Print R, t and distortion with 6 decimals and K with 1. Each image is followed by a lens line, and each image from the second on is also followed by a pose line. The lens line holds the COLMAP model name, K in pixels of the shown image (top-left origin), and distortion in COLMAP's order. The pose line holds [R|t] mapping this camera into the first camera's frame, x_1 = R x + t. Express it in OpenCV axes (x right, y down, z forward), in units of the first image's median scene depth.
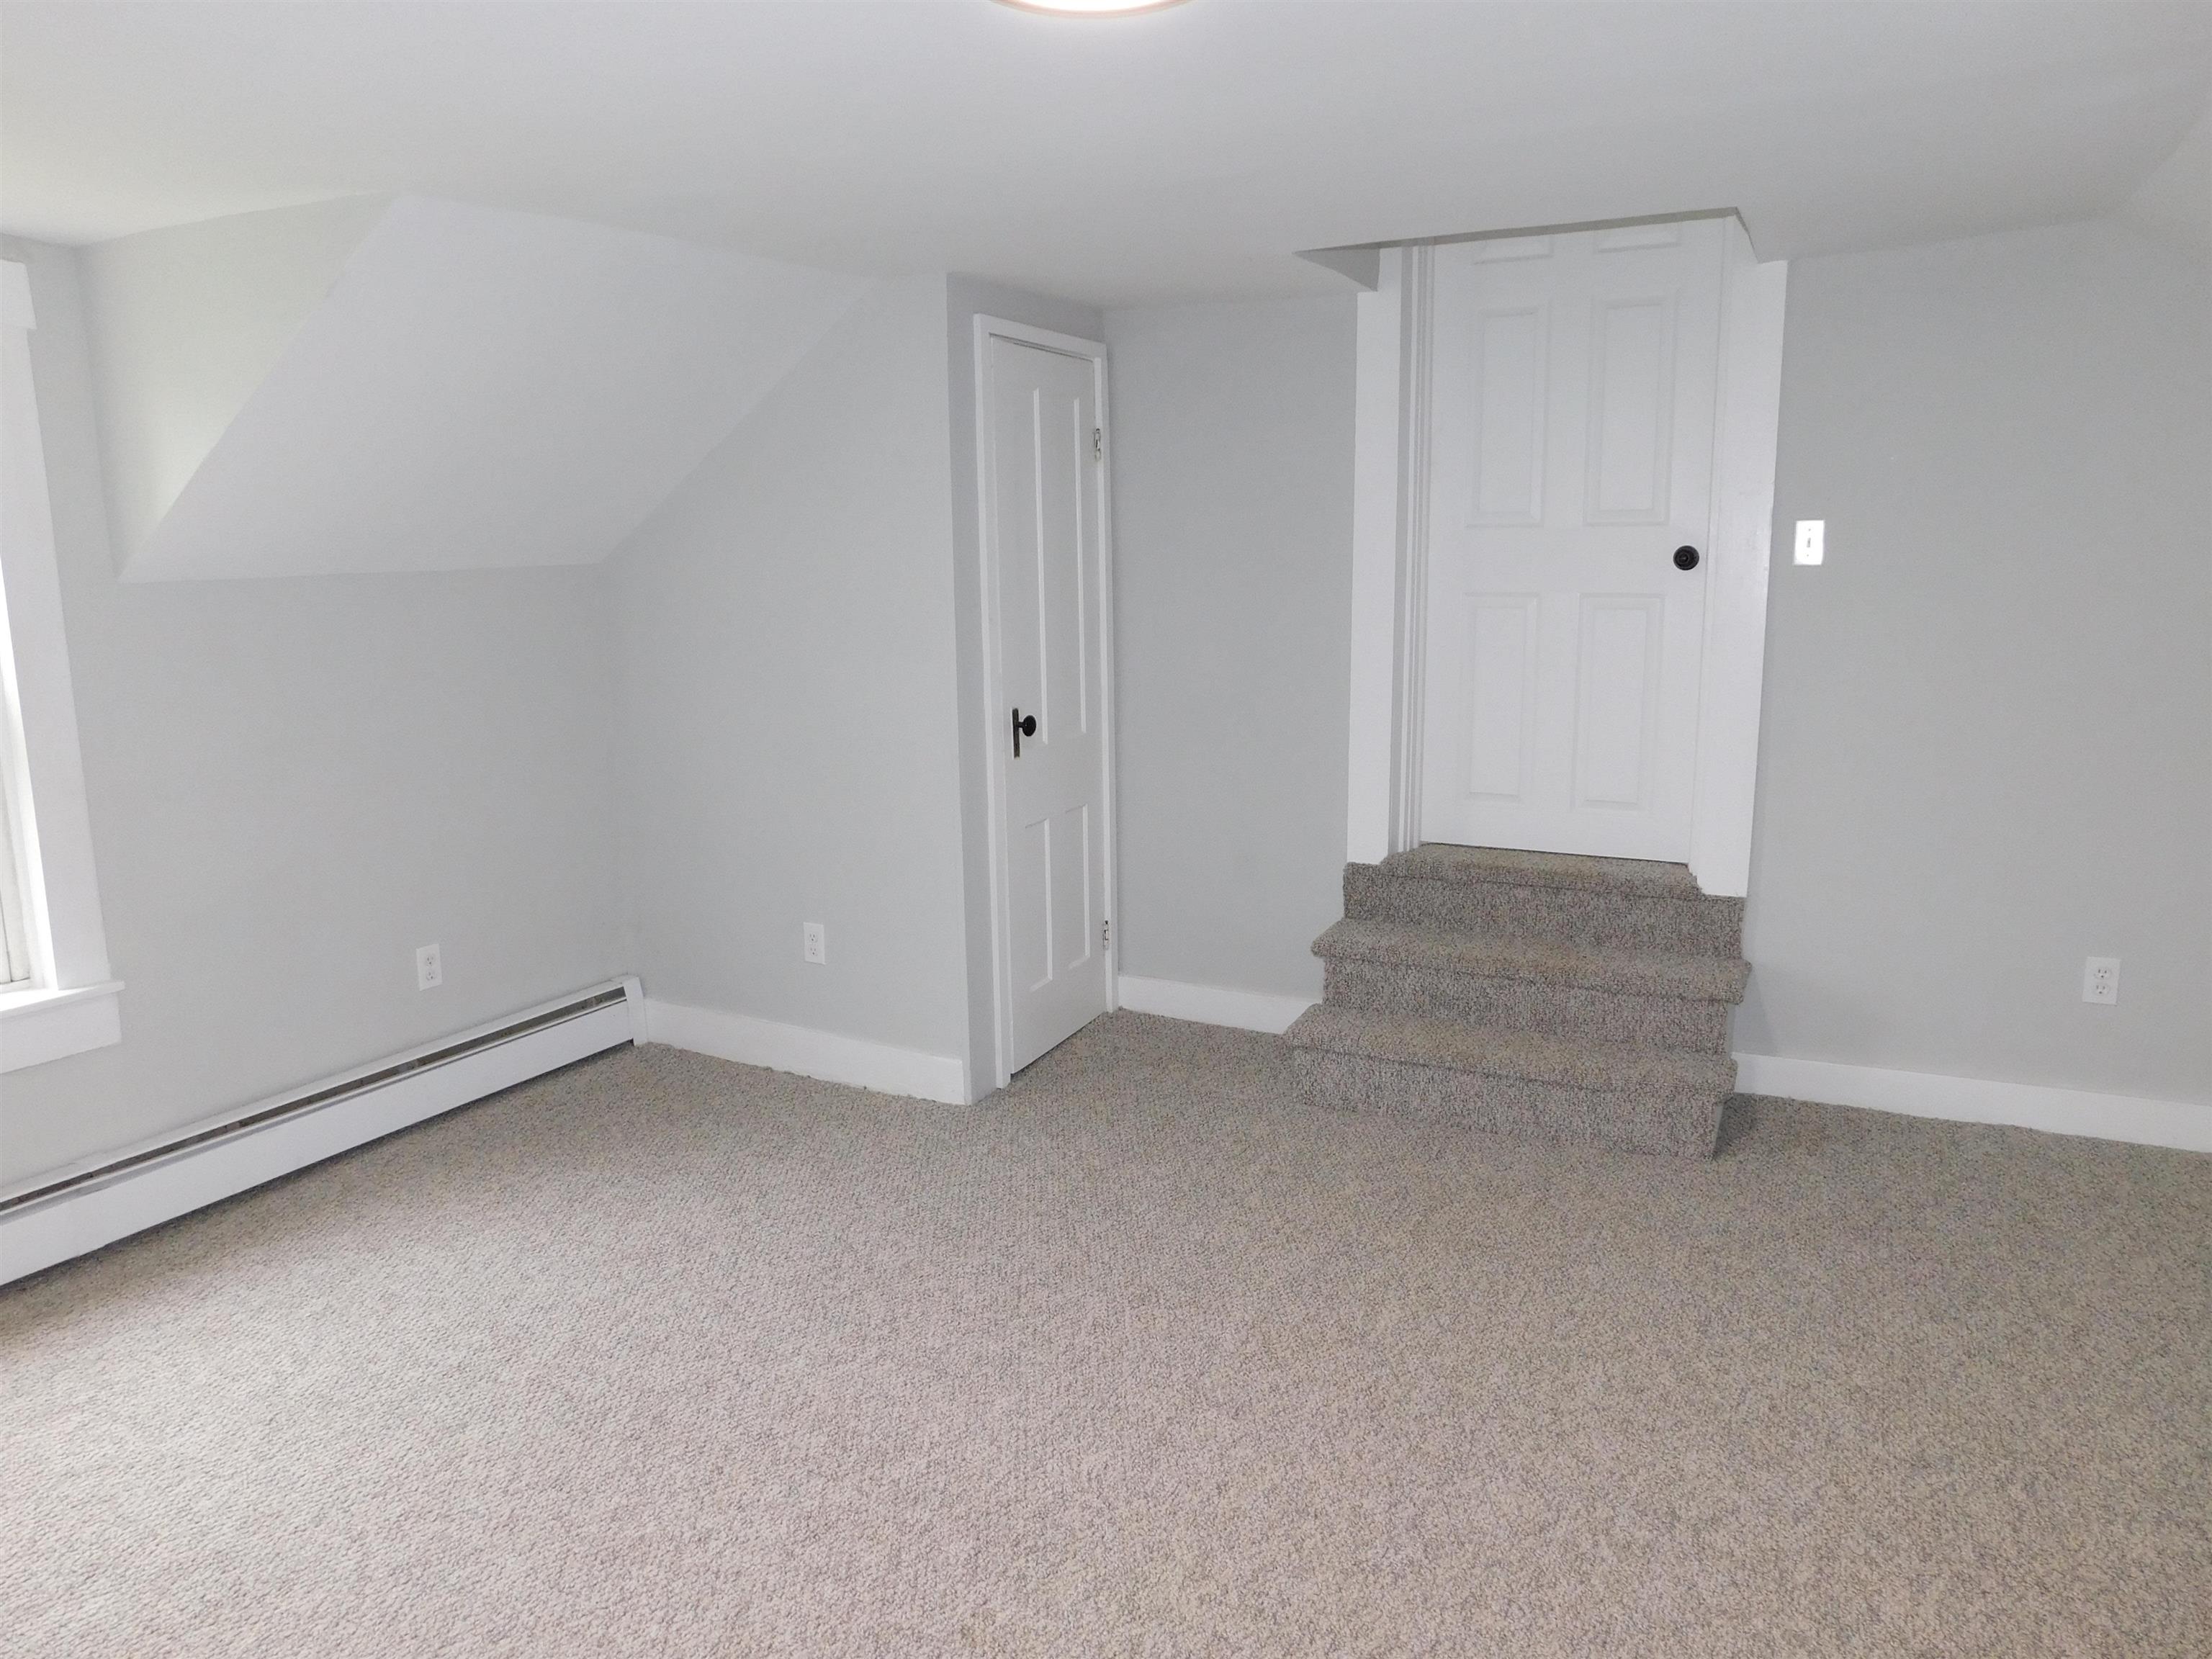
lens RADIAL K [[1461.6, 0, 1099.5], [0, 1461.6, 825.3], [0, 0, 1]] dist [-0.067355, 0.052930]
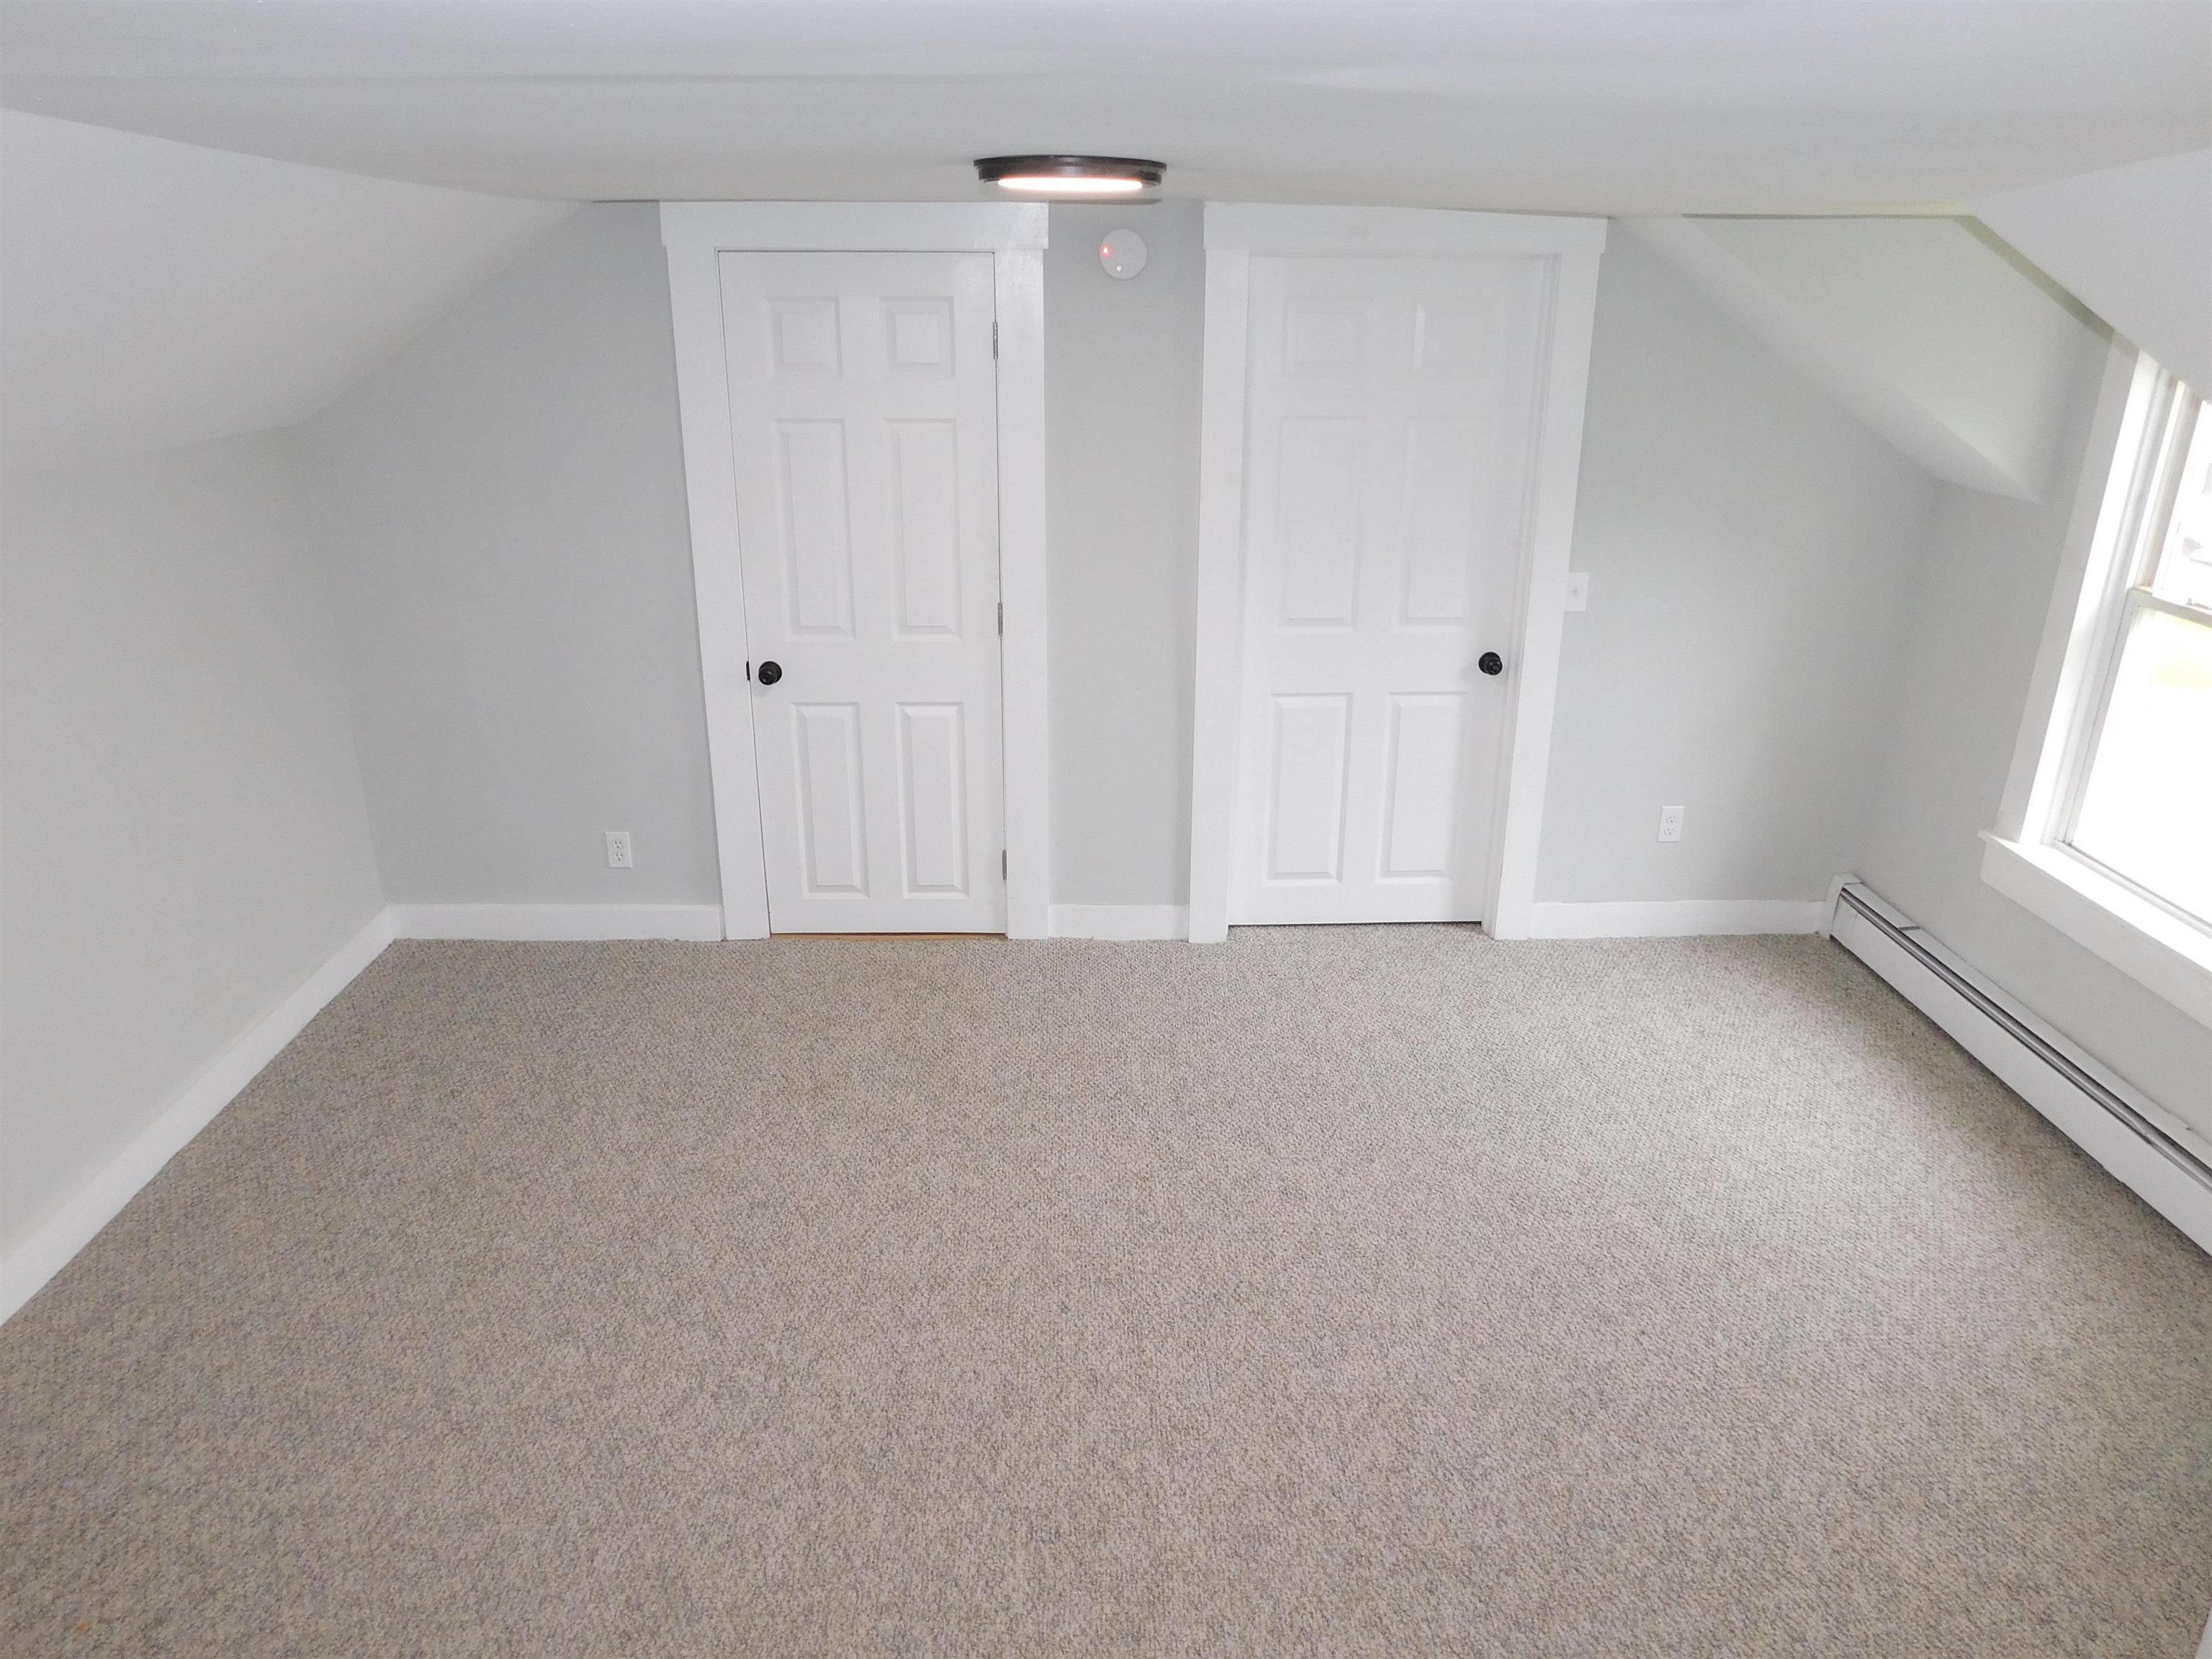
lens RADIAL K [[1461.6, 0, 1104.2], [0, 1461.6, 825.6], [0, 0, 1]] dist [-0.067355, 0.052930]
pose [[-0.874393, 0.173986, -0.452953, 0.329114], [-0.078213, 0.870756, 0.485454, -0.317047], [0.478874, 0.459905, -0.747775, 1.044185]]
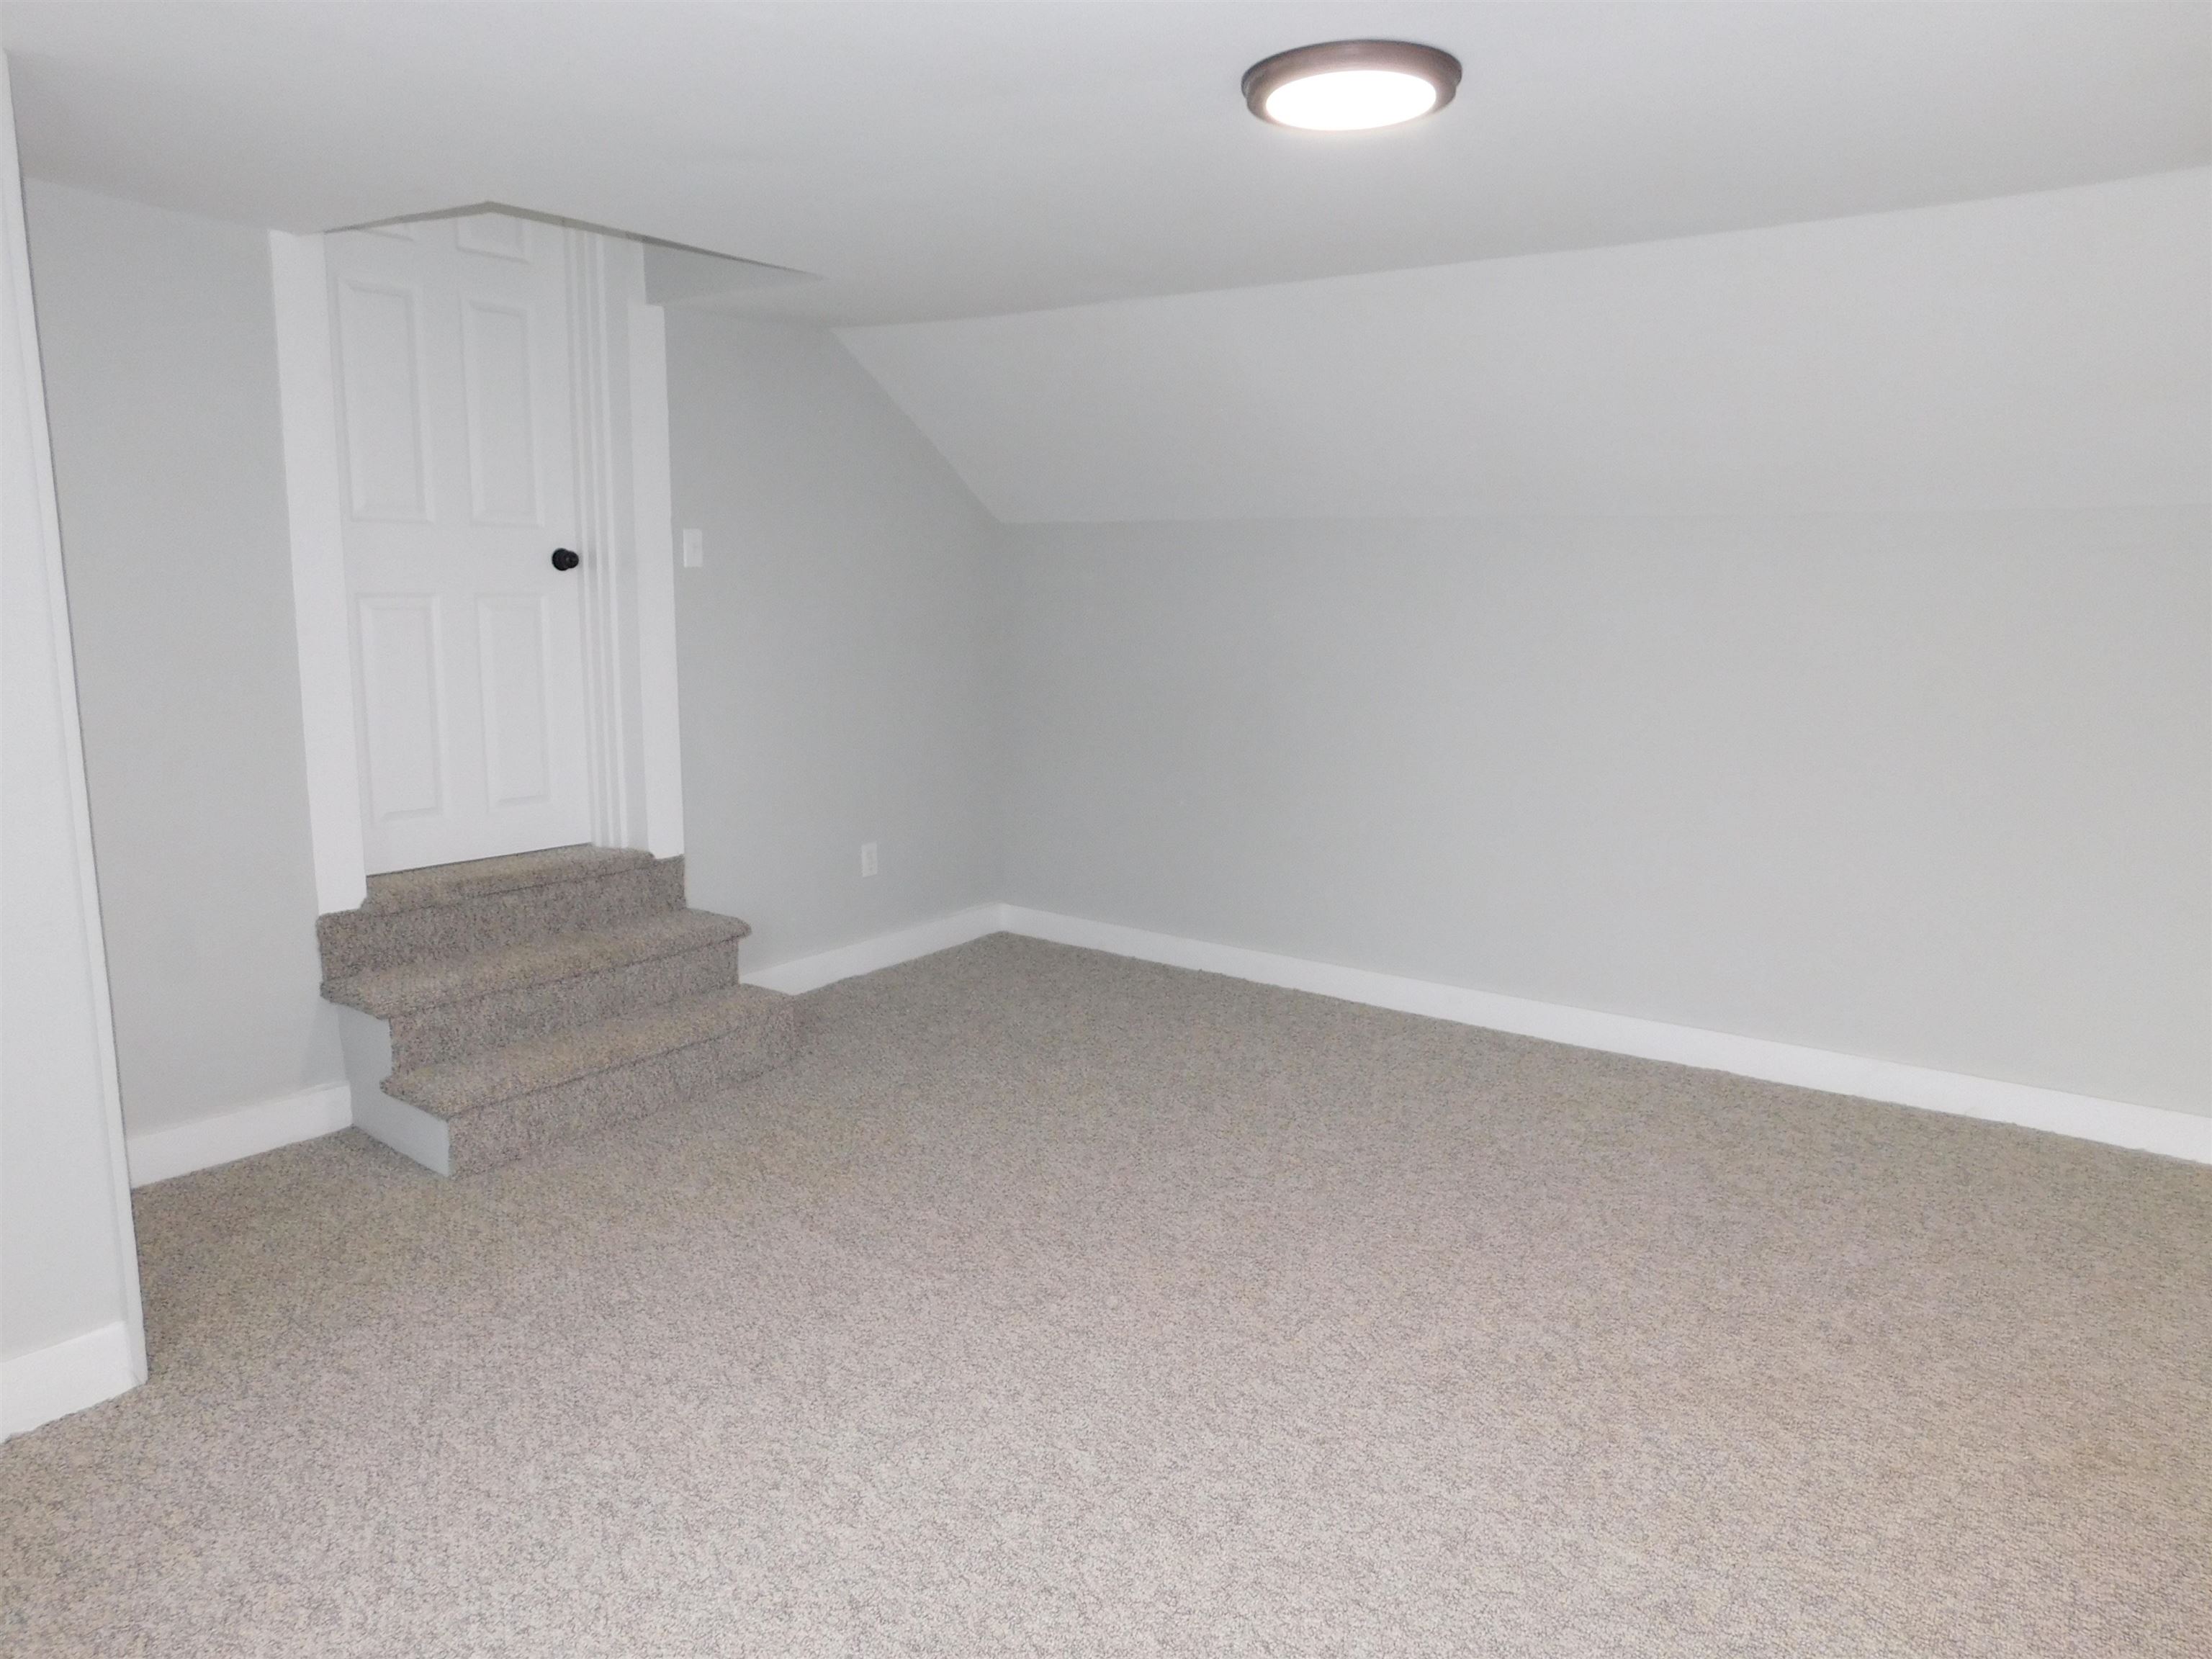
lens RADIAL K [[1461.6, 0, 1100.1], [0, 1461.6, 828.6], [0, 0, 1]] dist [-0.067355, 0.052930]
pose [[0.163124, -0.145386, 0.975835, -0.610698], [0.166414, 0.978966, 0.118034, -0.050709], [-0.972469, 0.143139, 0.183887, 0.449180]]
